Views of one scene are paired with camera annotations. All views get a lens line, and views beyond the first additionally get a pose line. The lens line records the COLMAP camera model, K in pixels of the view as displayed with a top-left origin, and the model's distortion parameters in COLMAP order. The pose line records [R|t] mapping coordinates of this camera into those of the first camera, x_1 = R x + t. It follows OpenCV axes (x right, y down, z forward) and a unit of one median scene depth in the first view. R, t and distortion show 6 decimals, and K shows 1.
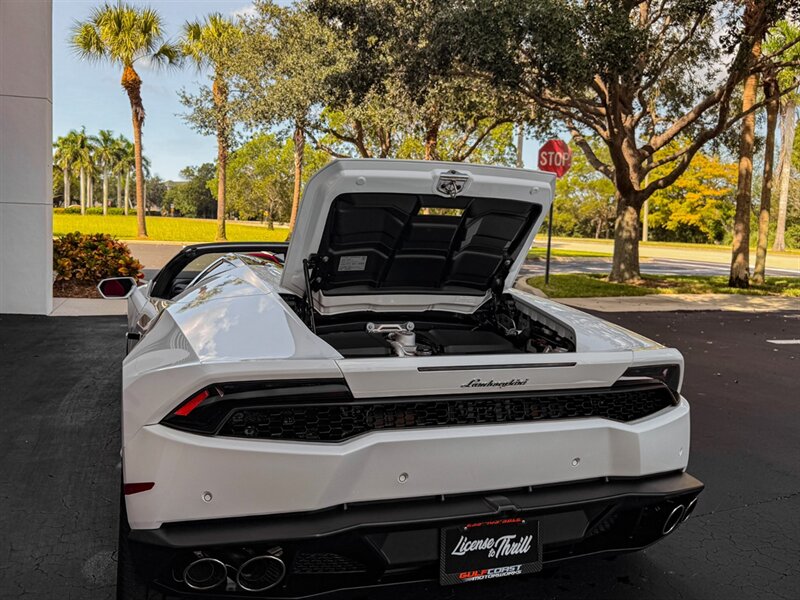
lens RADIAL K [[652.7, 0, 377.7], [0, 652.7, 292.0], [0, 0, 1]] dist [-0.002714, -0.015785]
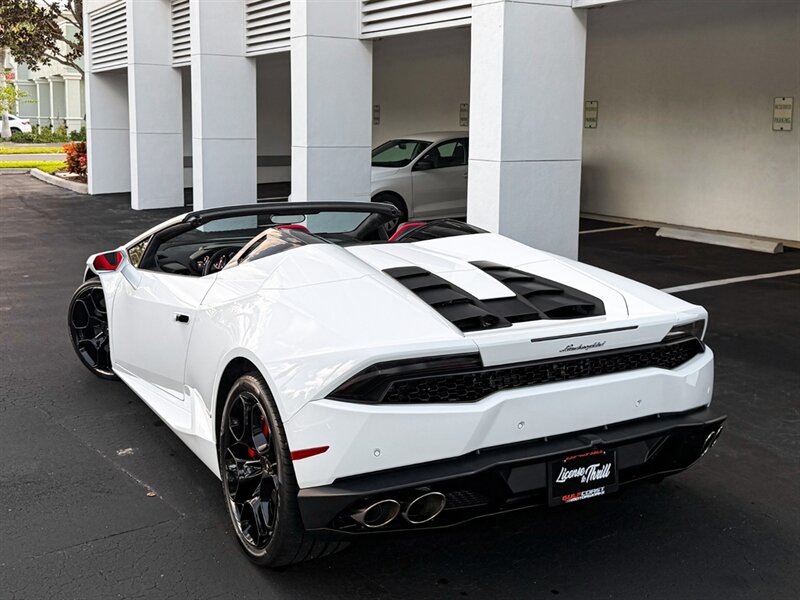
lens RADIAL K [[895.9, 0, 401.7], [0, 895.9, 243.0], [0, 0, 1]] dist [0.057188, 0.000000]
pose [[0.981363, -0.046648, 0.186415, -0.479080], [0.036807, 0.997757, 0.055909, -0.170771], [-0.188605, -0.048006, 0.980879, -0.636332]]
